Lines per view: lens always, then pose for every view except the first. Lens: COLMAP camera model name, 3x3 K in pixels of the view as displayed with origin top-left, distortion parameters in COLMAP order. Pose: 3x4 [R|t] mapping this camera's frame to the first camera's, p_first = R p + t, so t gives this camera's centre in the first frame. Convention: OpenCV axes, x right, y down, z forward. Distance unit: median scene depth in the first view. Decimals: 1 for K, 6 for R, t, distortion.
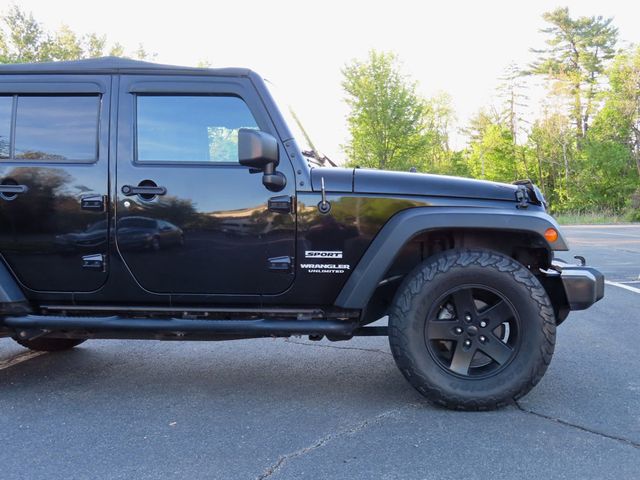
lens RADIAL K [[735.5, 0, 320.0], [0, 735.5, 240.0], [0, 0, 1]] dist [-0.013740, 0.058686]
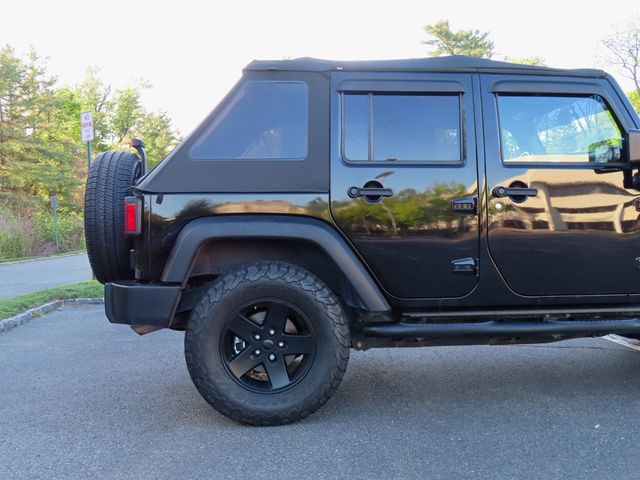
lens RADIAL K [[735.5, 0, 320.0], [0, 735.5, 240.0], [0, 0, 1]] dist [-0.013740, 0.058686]
pose [[0.987908, -0.020090, 0.153737, -0.637680], [0.021727, 0.999724, -0.008976, -0.000031], [-0.153514, 0.012208, 0.988071, 0.069402]]
